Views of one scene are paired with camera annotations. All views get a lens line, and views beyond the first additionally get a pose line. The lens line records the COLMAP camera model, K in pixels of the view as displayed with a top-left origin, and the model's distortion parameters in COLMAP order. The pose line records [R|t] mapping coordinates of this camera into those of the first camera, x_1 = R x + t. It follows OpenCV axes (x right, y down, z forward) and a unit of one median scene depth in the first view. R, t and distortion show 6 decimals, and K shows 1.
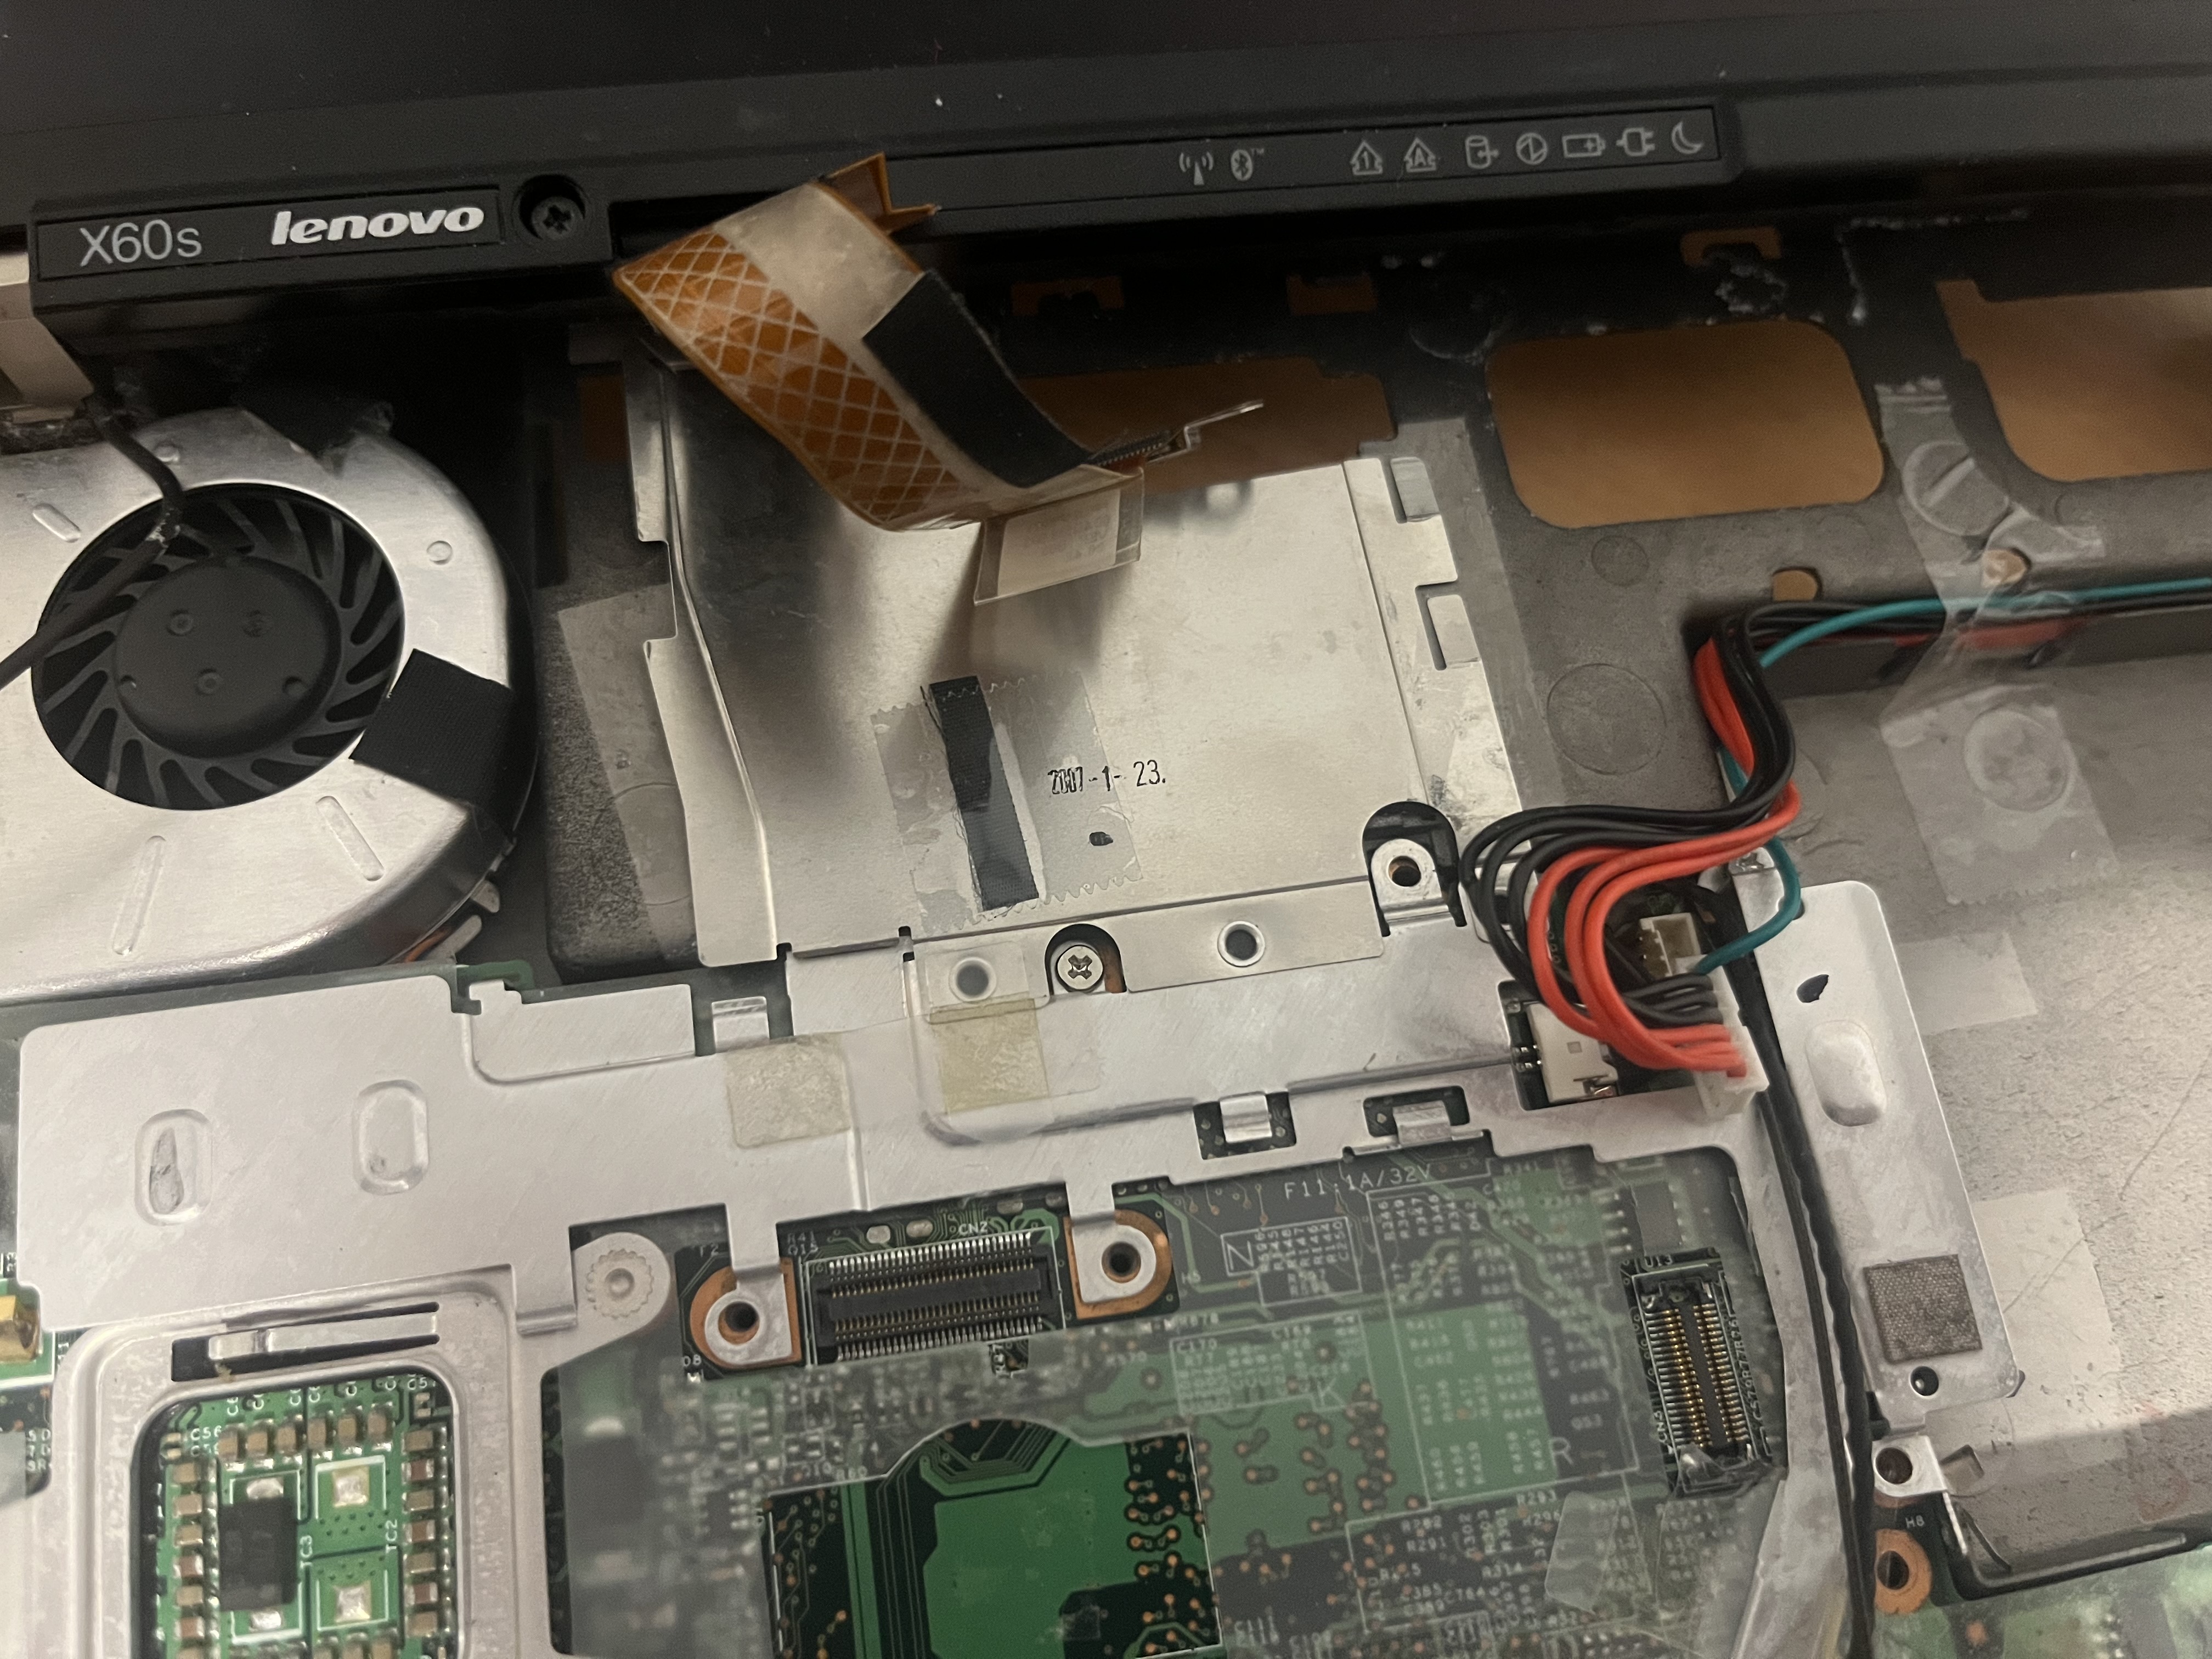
lens RADIAL K [[1753.0, 0, 1109.0], [0, 1753.0, 814.9], [0, 0, 1]] dist [0.005625, -0.052488]
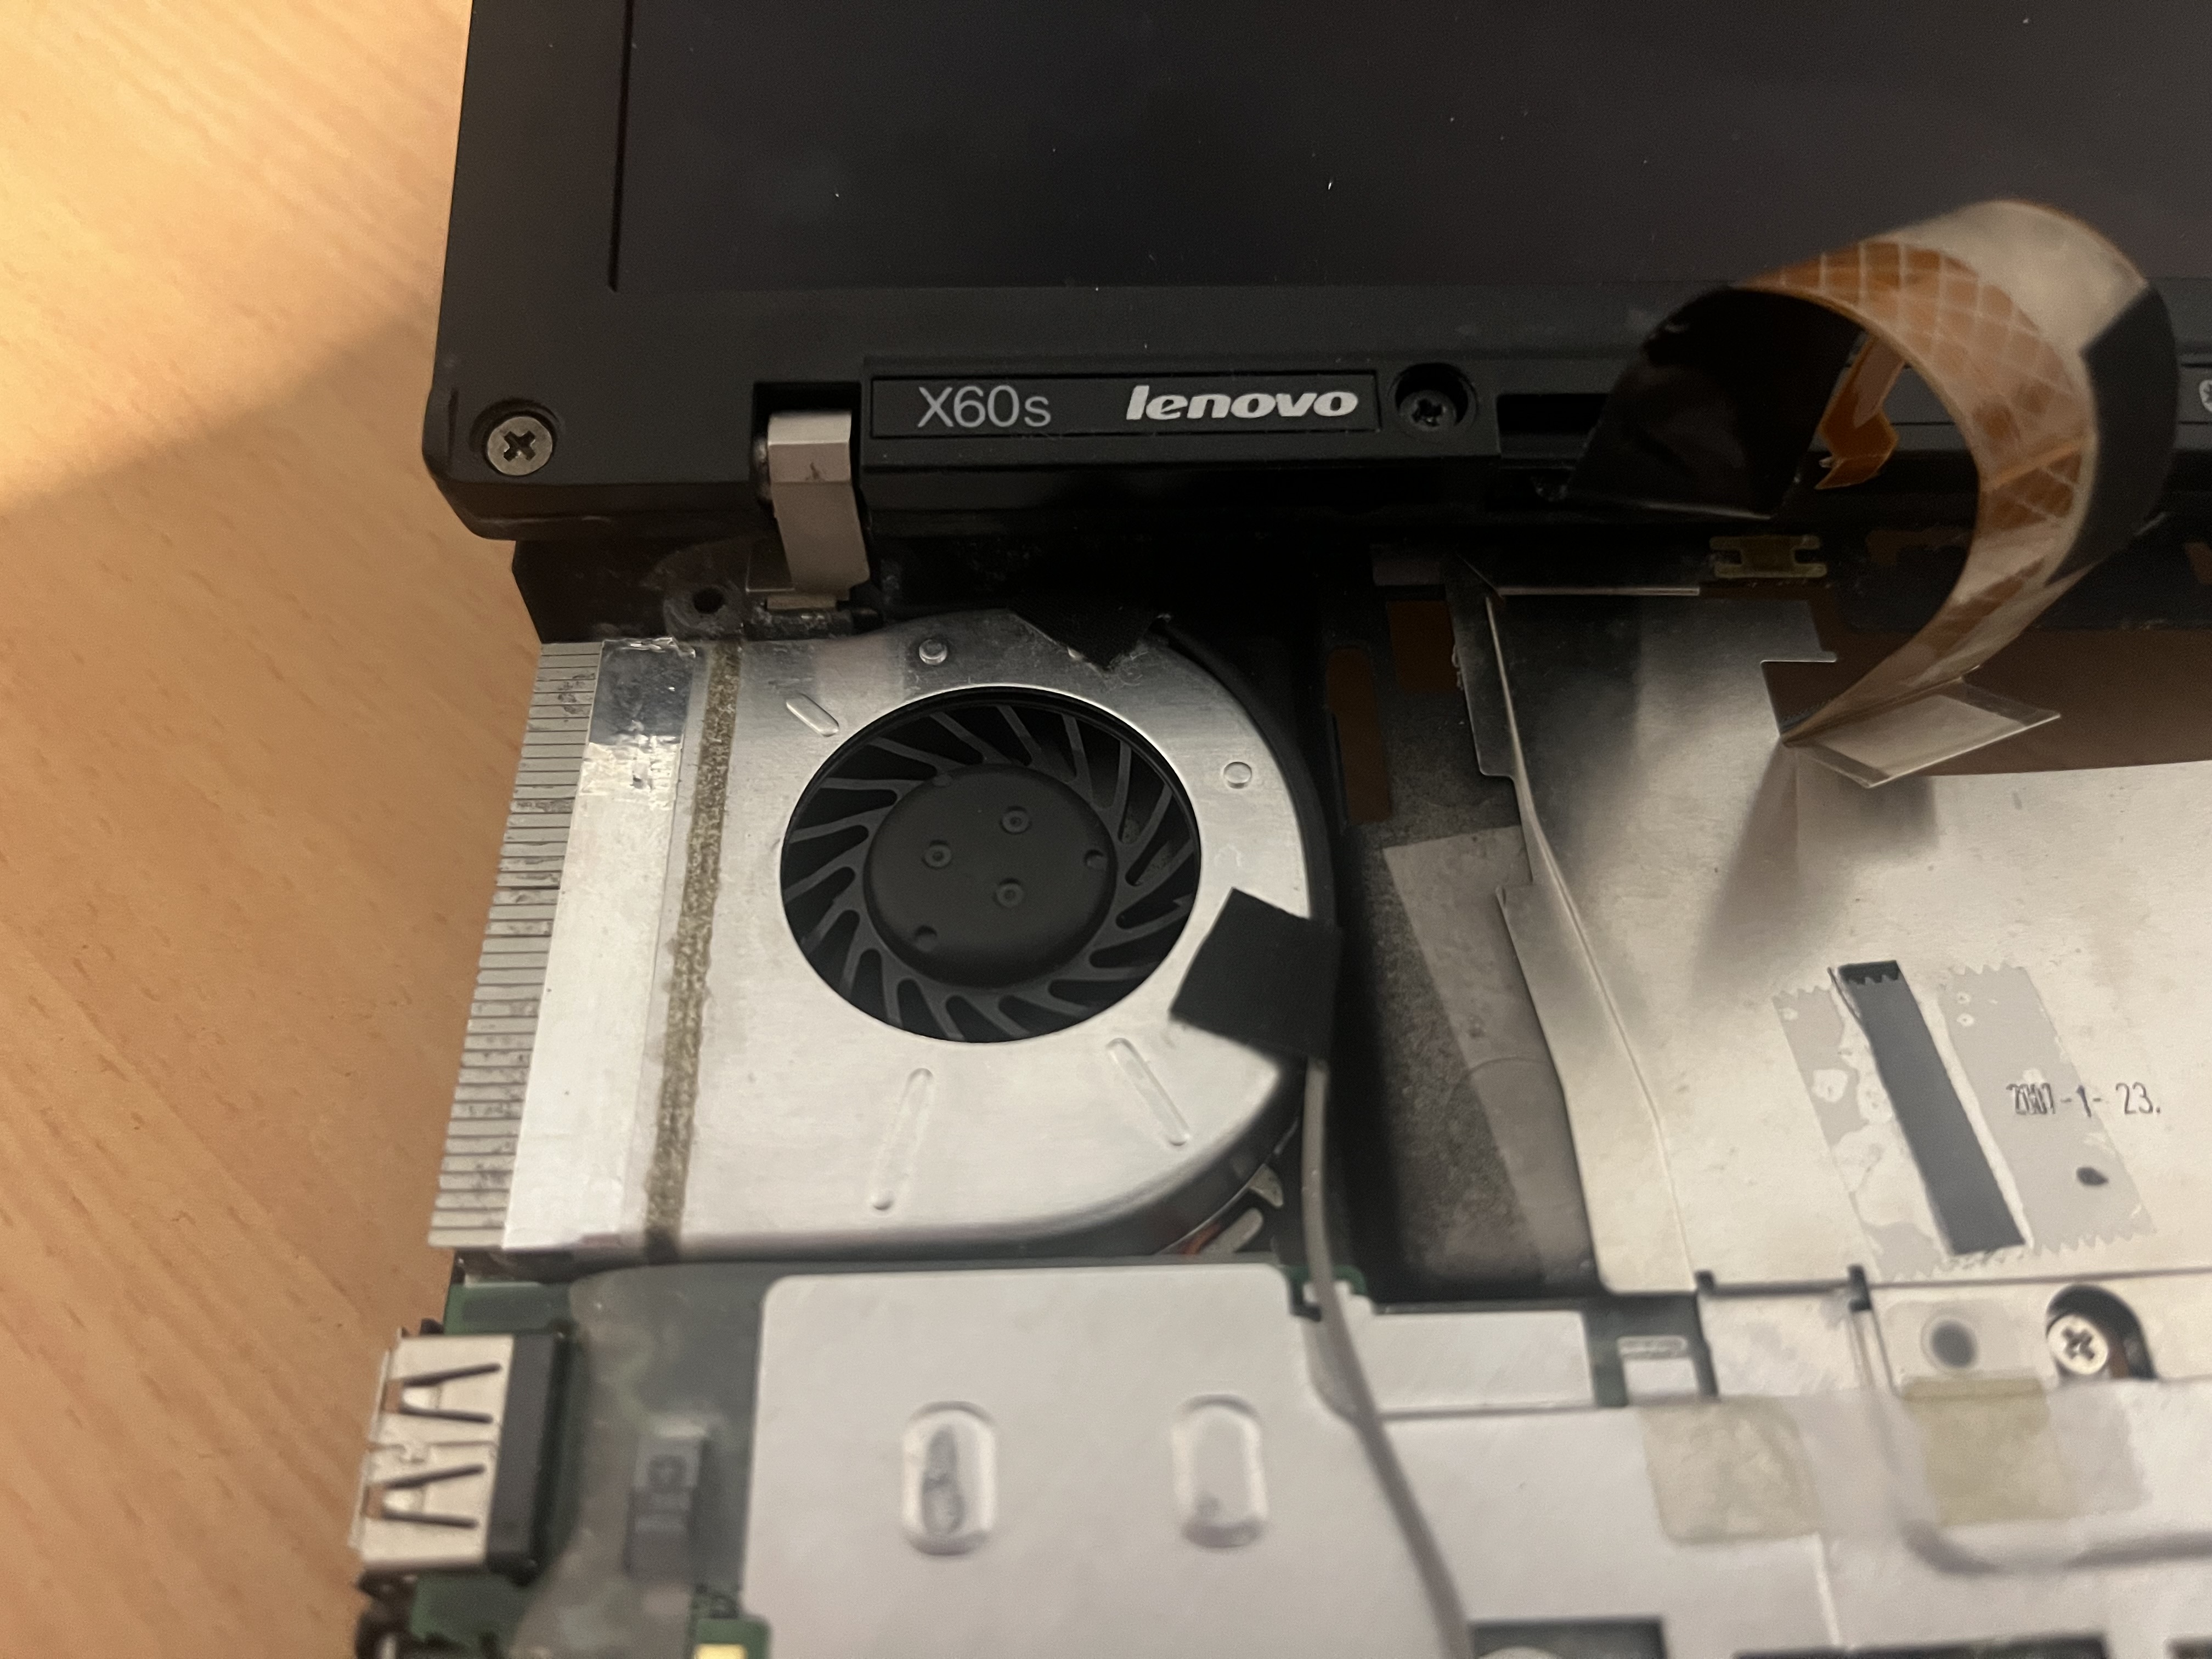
lens RADIAL K [[1753.0, 0, 1125.7], [0, 1753.0, 820.9], [0, 0, 1]] dist [0.005625, -0.052488]
pose [[0.990240, 0.062347, -0.124650, -0.362035], [-0.088713, 0.971750, -0.218703, 0.071880], [0.107493, 0.227627, 0.967797, 0.180122]]
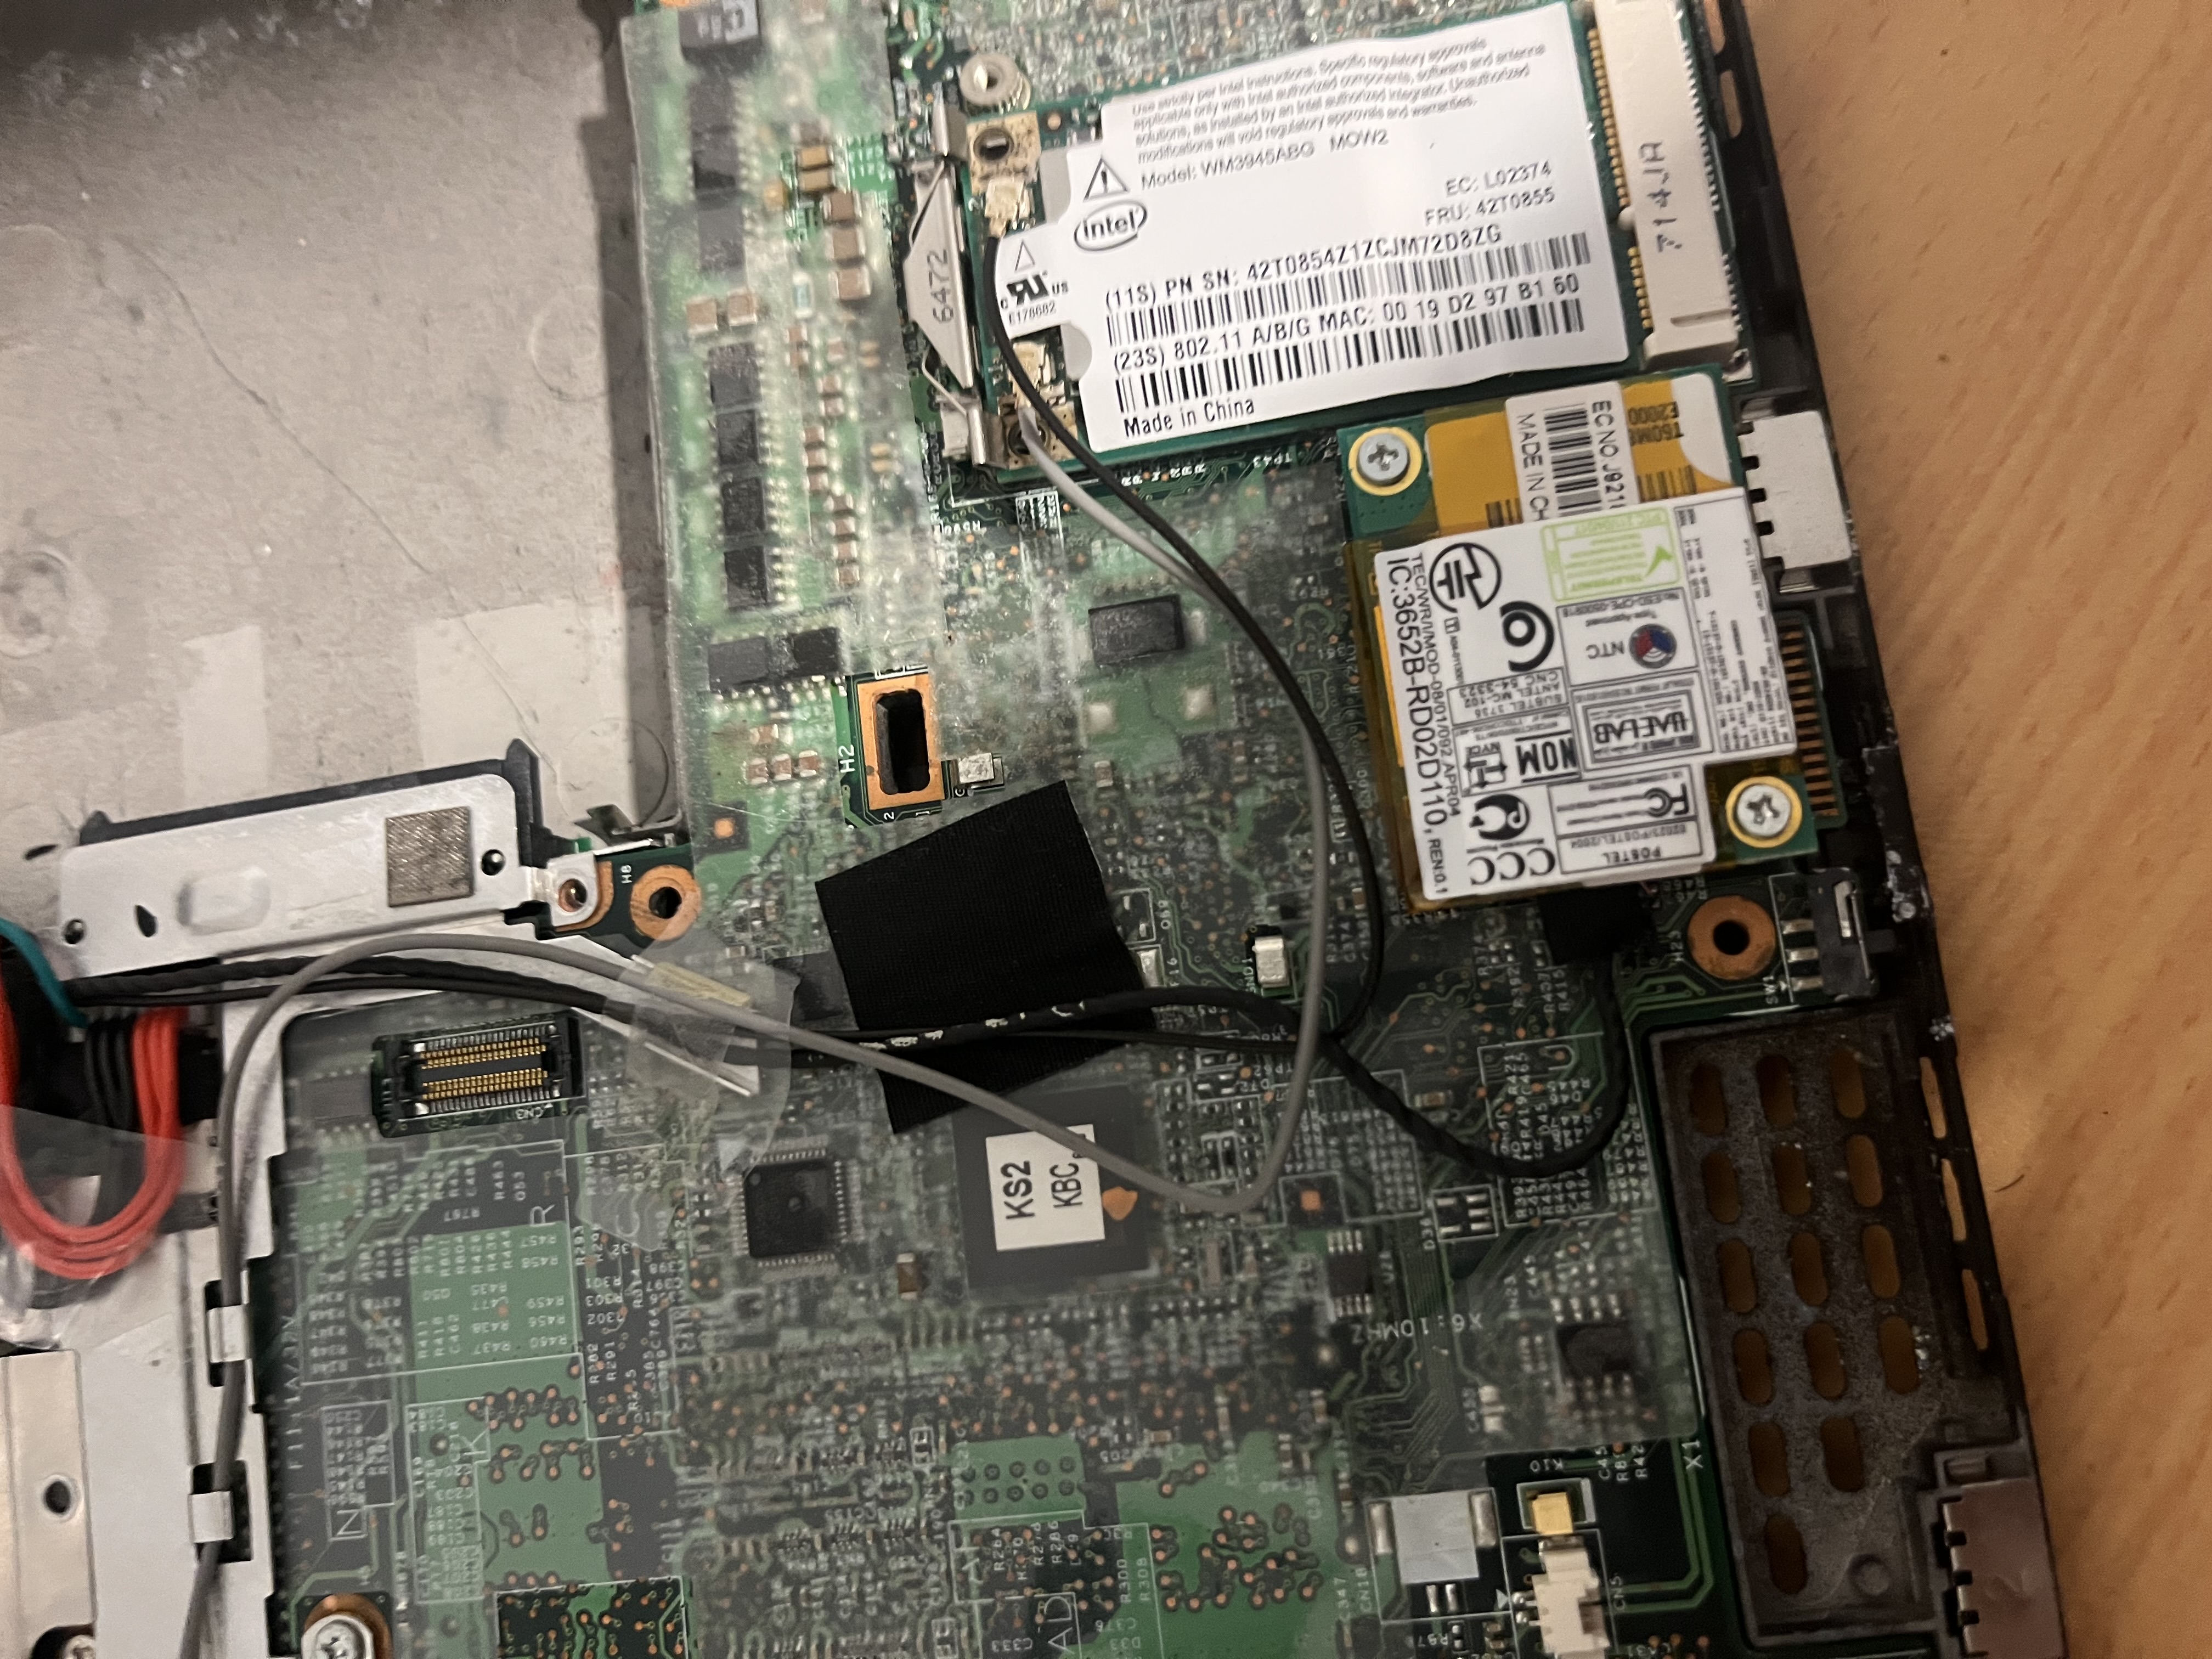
lens RADIAL K [[1753.0, 0, 1096.9], [0, 1753.0, 812.4], [0, 0, 1]] dist [0.005625, -0.052488]
pose [[0.015835, -0.996490, 0.082196, 0.405816], [0.979871, 0.031827, 0.197076, 0.461716], [-0.199001, 0.077421, 0.976936, -0.097567]]
